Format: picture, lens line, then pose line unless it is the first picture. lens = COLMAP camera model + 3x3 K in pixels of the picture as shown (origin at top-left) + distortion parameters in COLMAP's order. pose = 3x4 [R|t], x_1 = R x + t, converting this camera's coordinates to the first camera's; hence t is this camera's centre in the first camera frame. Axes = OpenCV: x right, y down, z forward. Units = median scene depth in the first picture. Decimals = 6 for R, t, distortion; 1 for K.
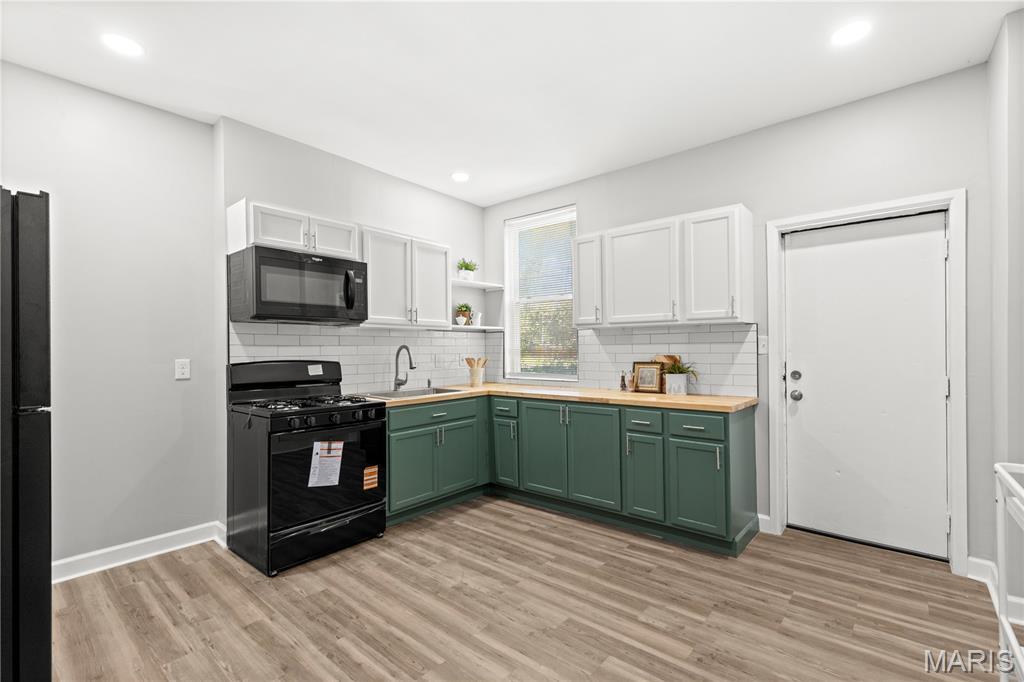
lens RADIAL K [[467.2, 0, 512.2], [0, 467.2, 346.3], [0, 0, 1]] dist [0.004601, -0.001173]
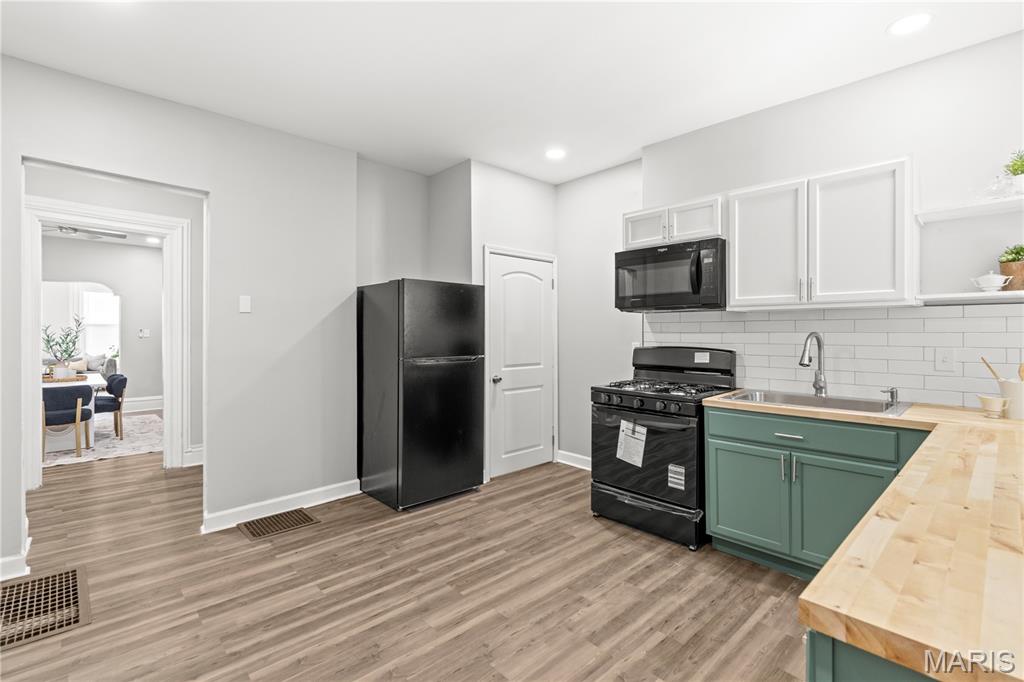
lens RADIAL K [[467.2, 0, 513.1], [0, 467.2, 334.8], [0, 0, 1]] dist [0.004601, -0.001173]
pose [[-0.114791, 0.010635, -0.993333, 0.690257], [0.008095, 0.999920, 0.009770, -0.011386], [0.993357, -0.006919, -0.114867, 0.841200]]
